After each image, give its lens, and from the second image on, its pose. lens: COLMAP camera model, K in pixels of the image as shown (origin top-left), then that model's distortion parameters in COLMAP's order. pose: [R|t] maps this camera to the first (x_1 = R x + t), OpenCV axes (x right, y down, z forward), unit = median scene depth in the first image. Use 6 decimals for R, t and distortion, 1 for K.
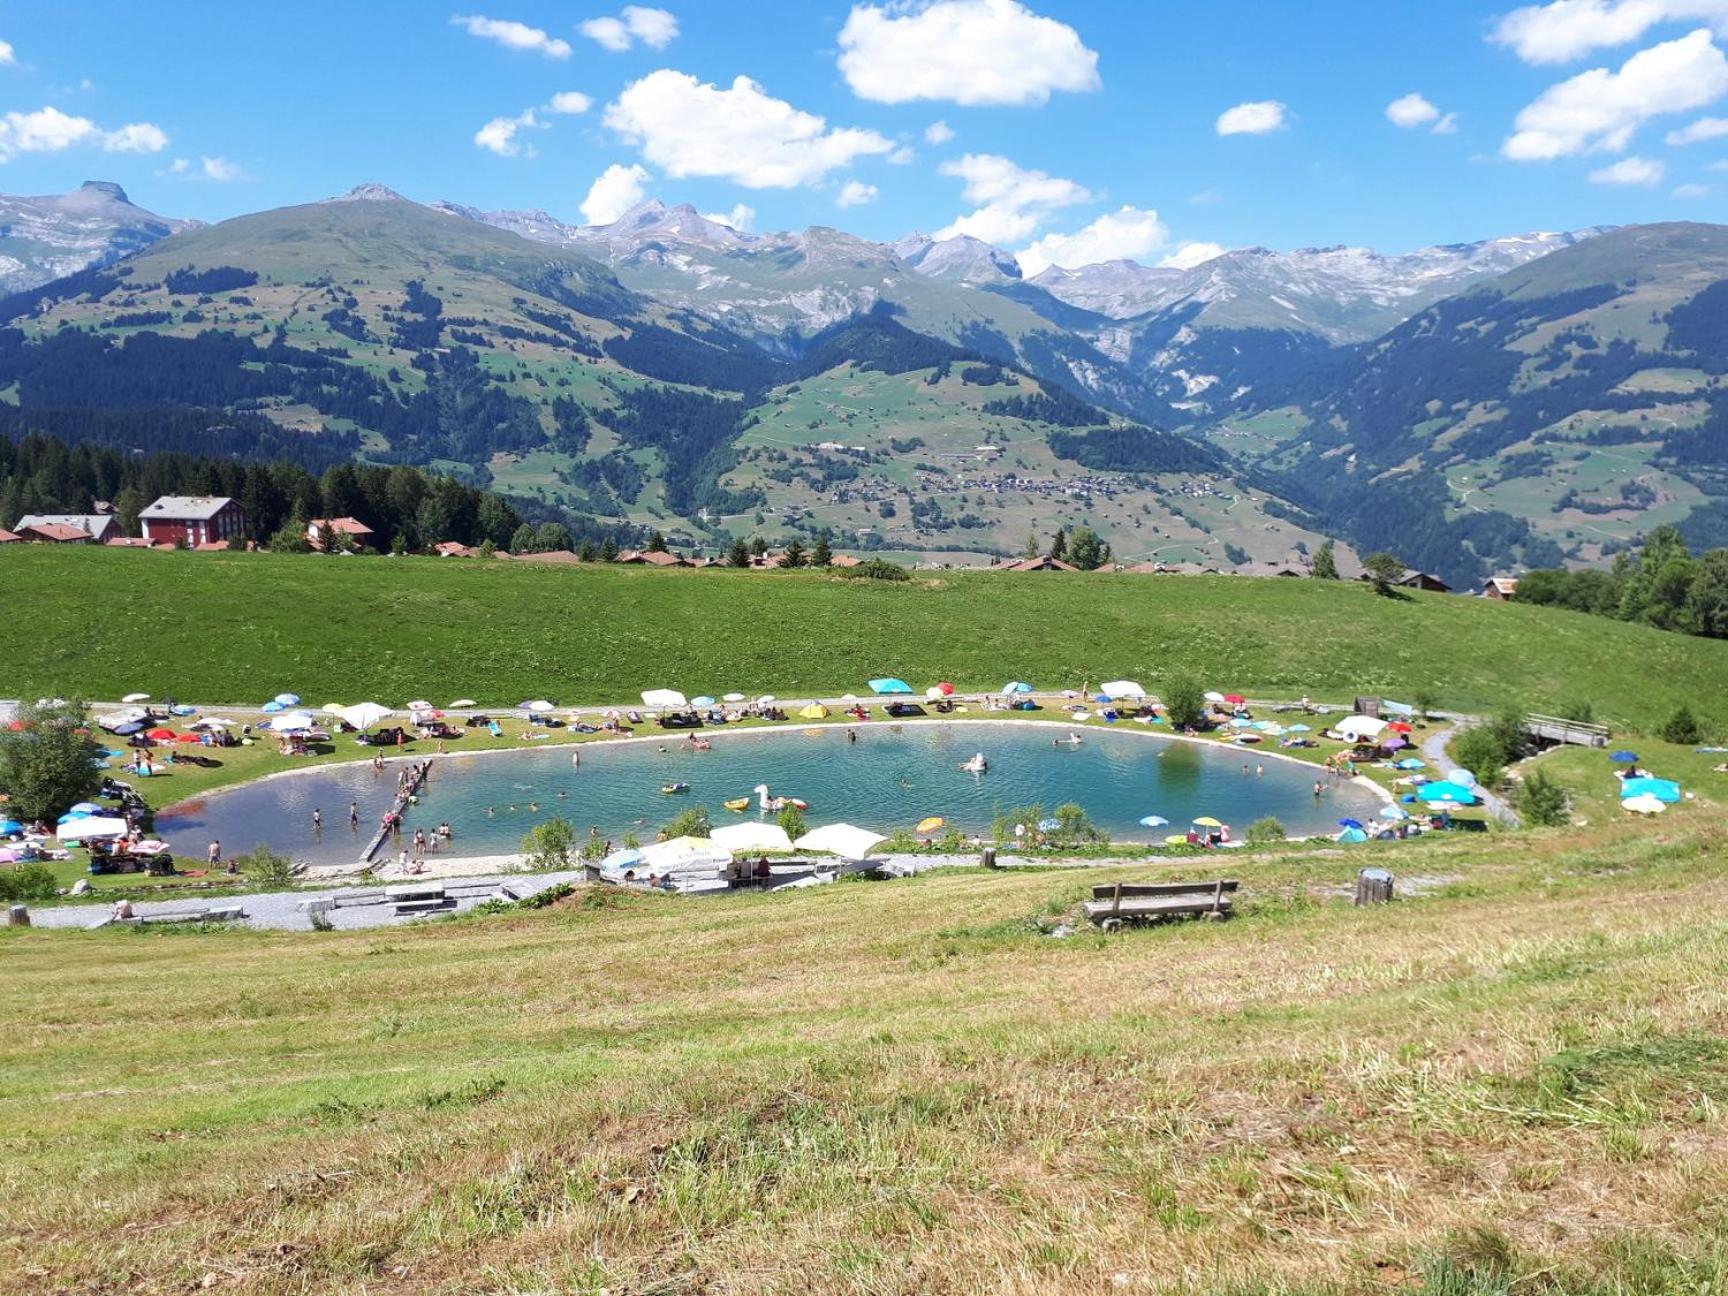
lens RADIAL K [[1410.5, 0, 904.0], [0, 1410.5, 645.5], [0, 0, 1]] dist [-0.000497, -0.003154]
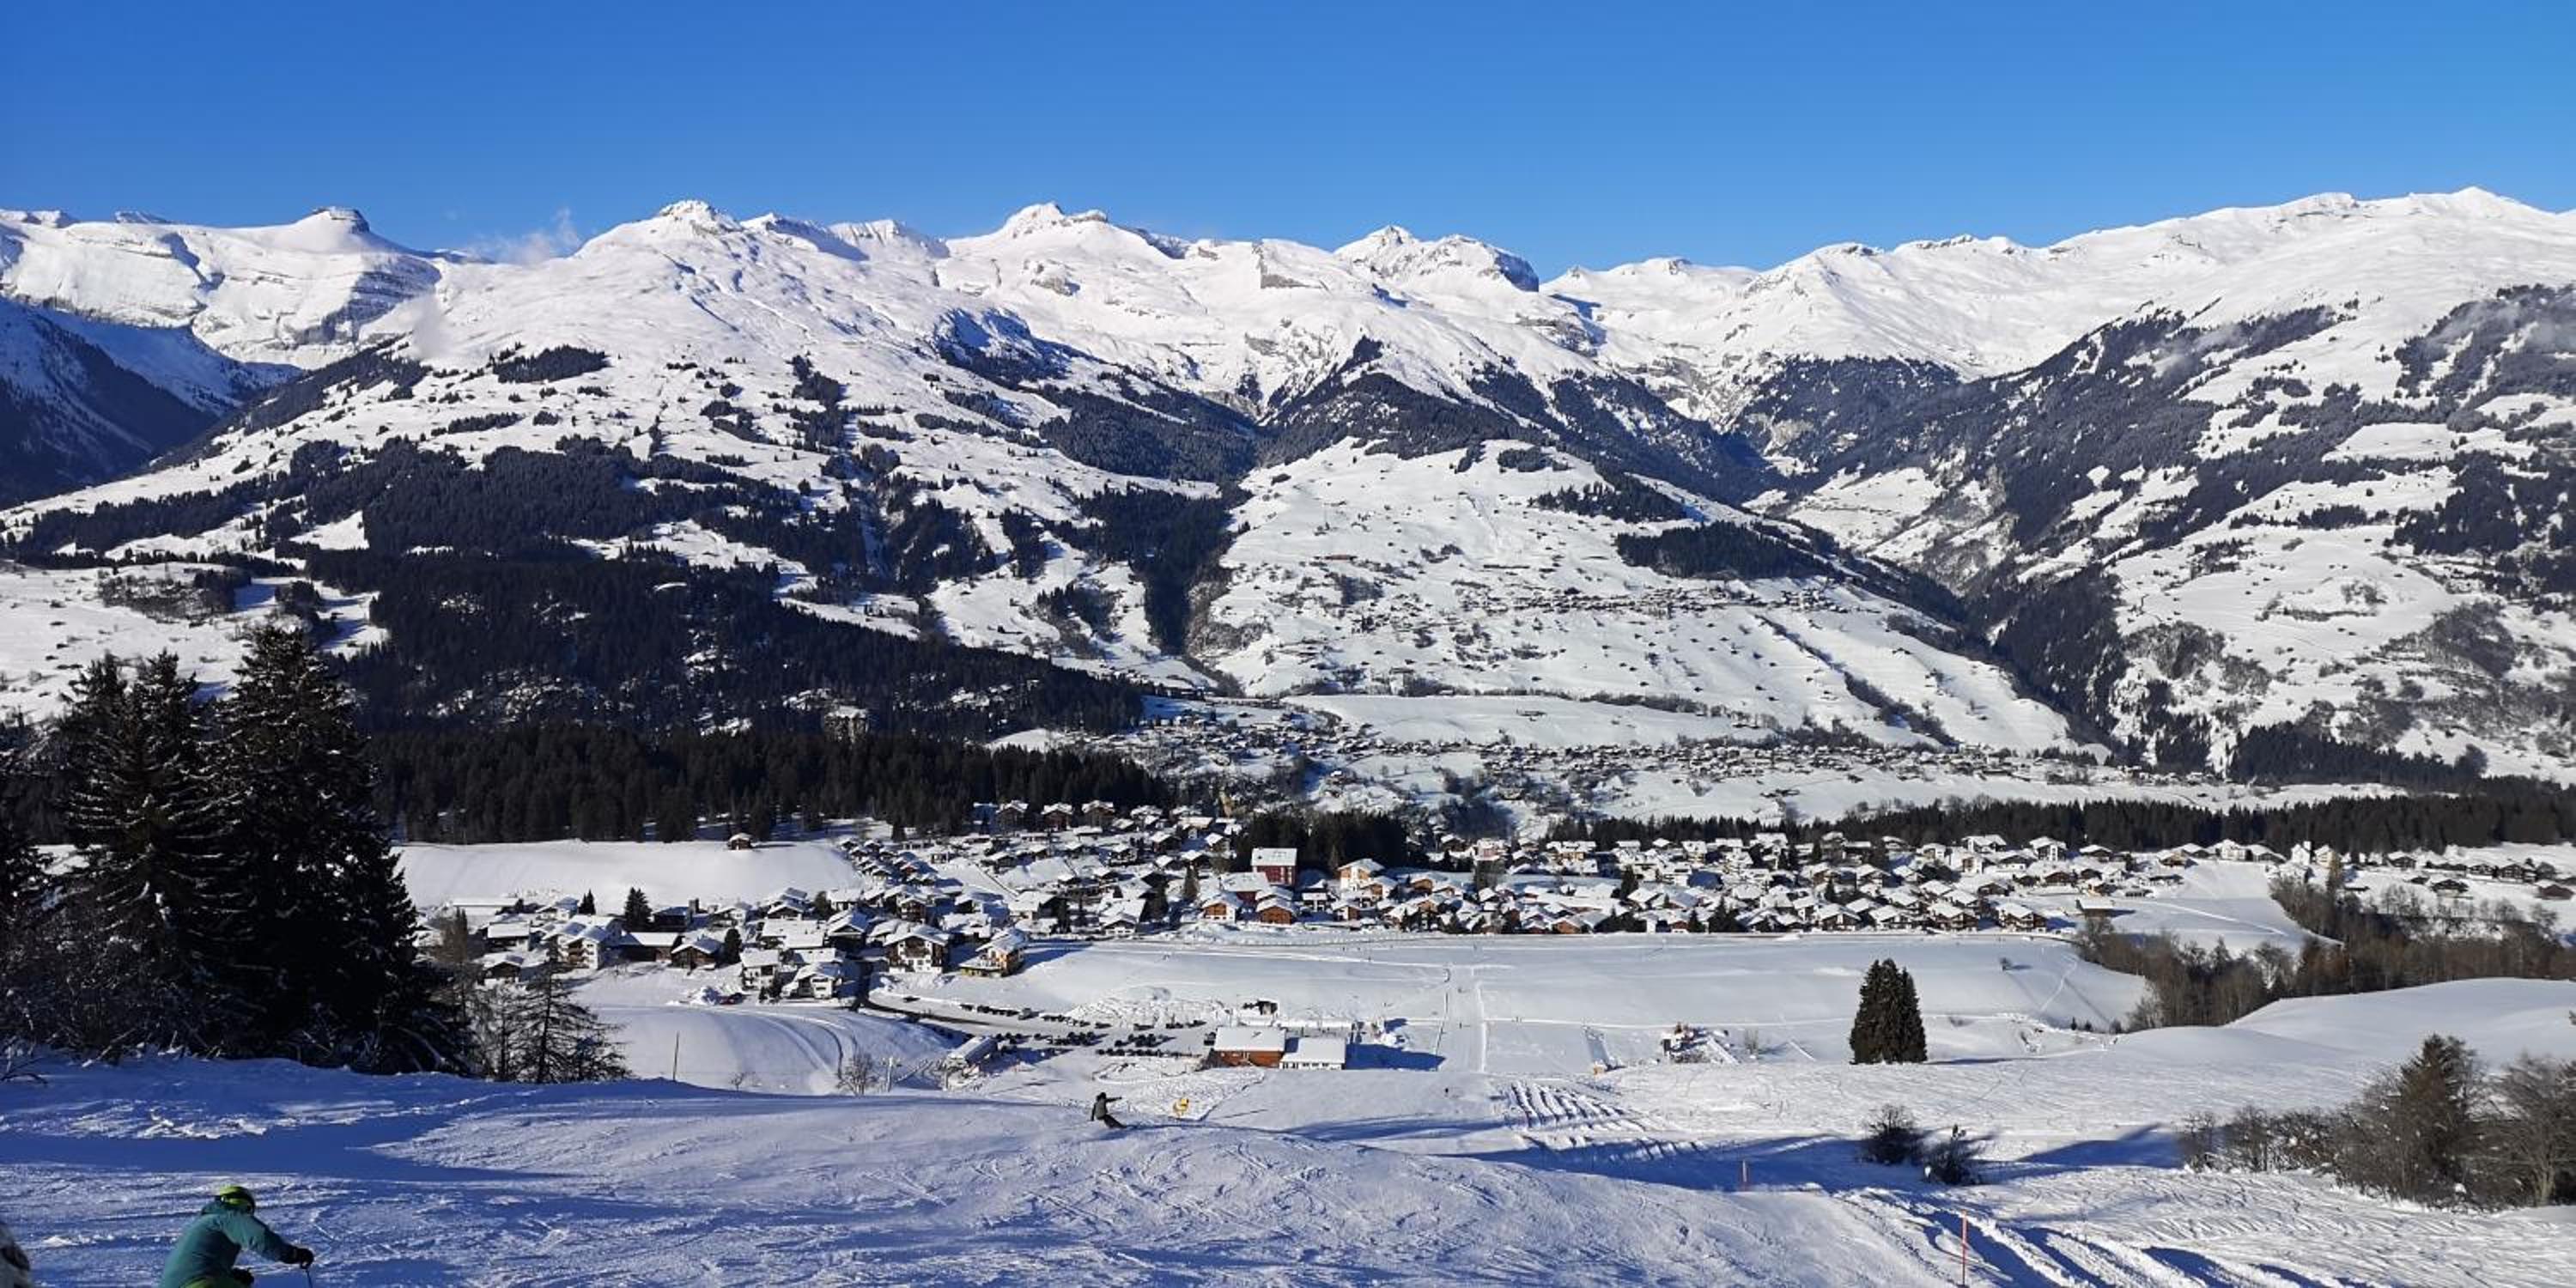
lens RADIAL K [[2000.7, 0, 1341.9], [0, 2000.7, 643.2], [0, 0, 1]] dist [0.079682, -0.067305]
pose [[0.999603, -0.027393, -0.006573, -0.043745], [0.026921, 0.997616, -0.063546, -0.018883], [0.008298, 0.063344, 0.997957, -0.129472]]
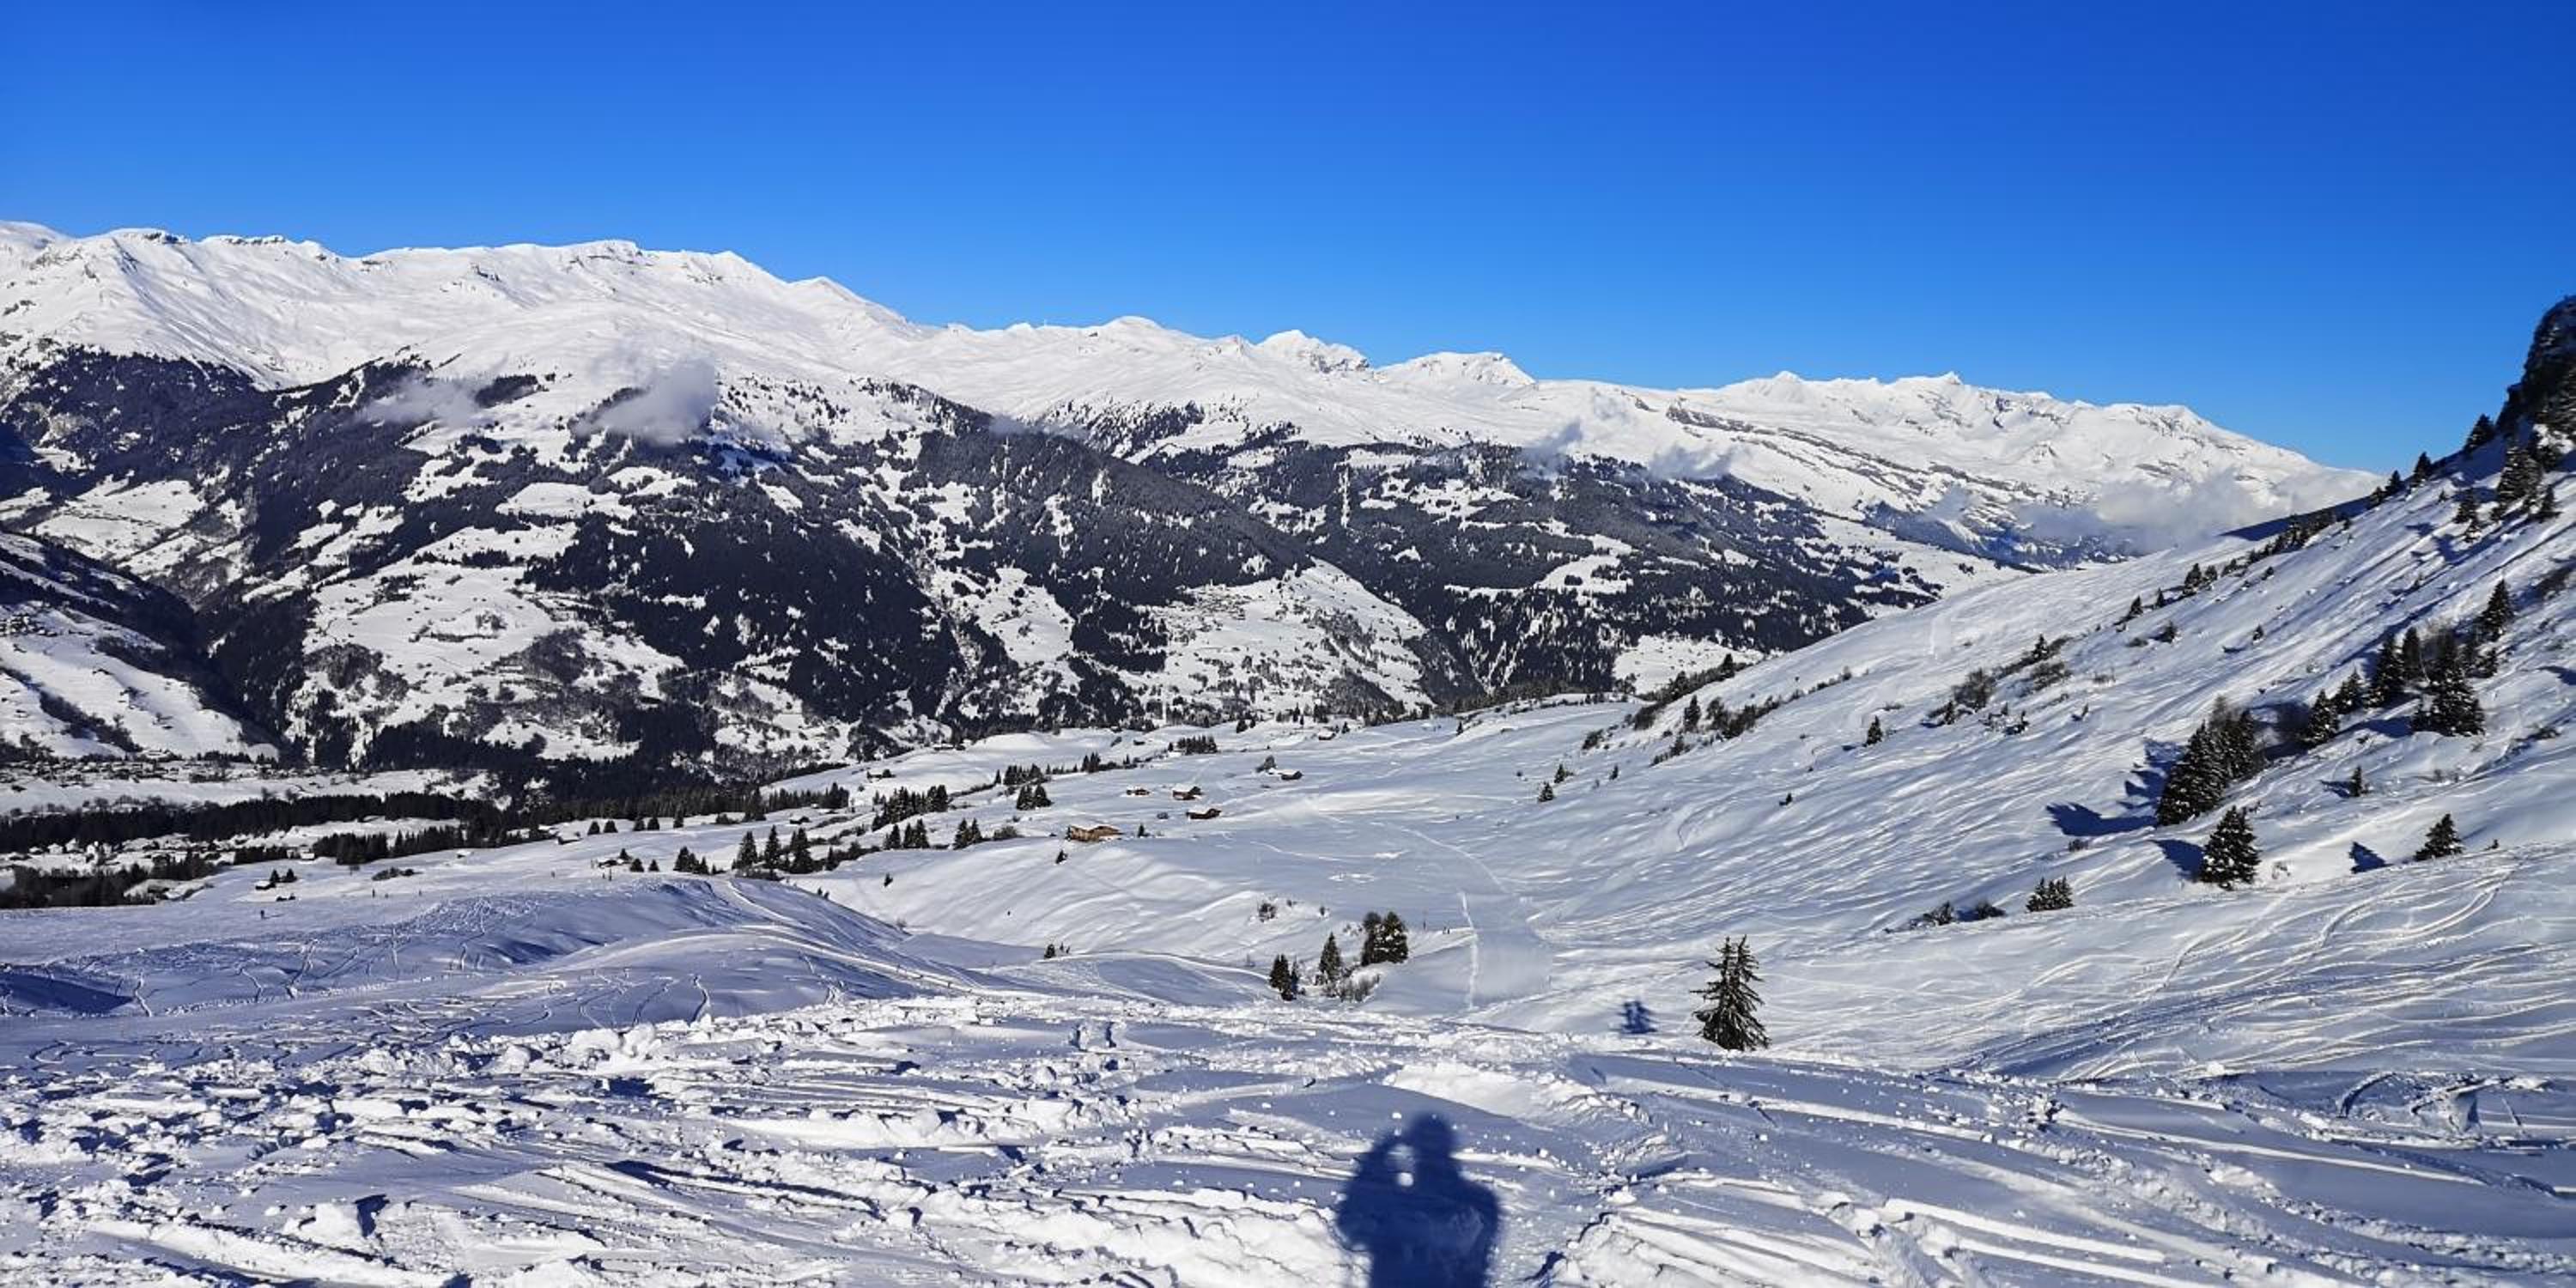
lens RADIAL K [[2000.7, 0, 1341.9], [0, 2000.7, 643.2], [0, 0, 1]] dist [0.079682, -0.067305]
pose [[0.746275, -0.043698, 0.664202, -0.027045], [0.060490, 0.998166, -0.002294, -0.040104], [-0.662884, 0.041889, 0.747549, -0.516226]]
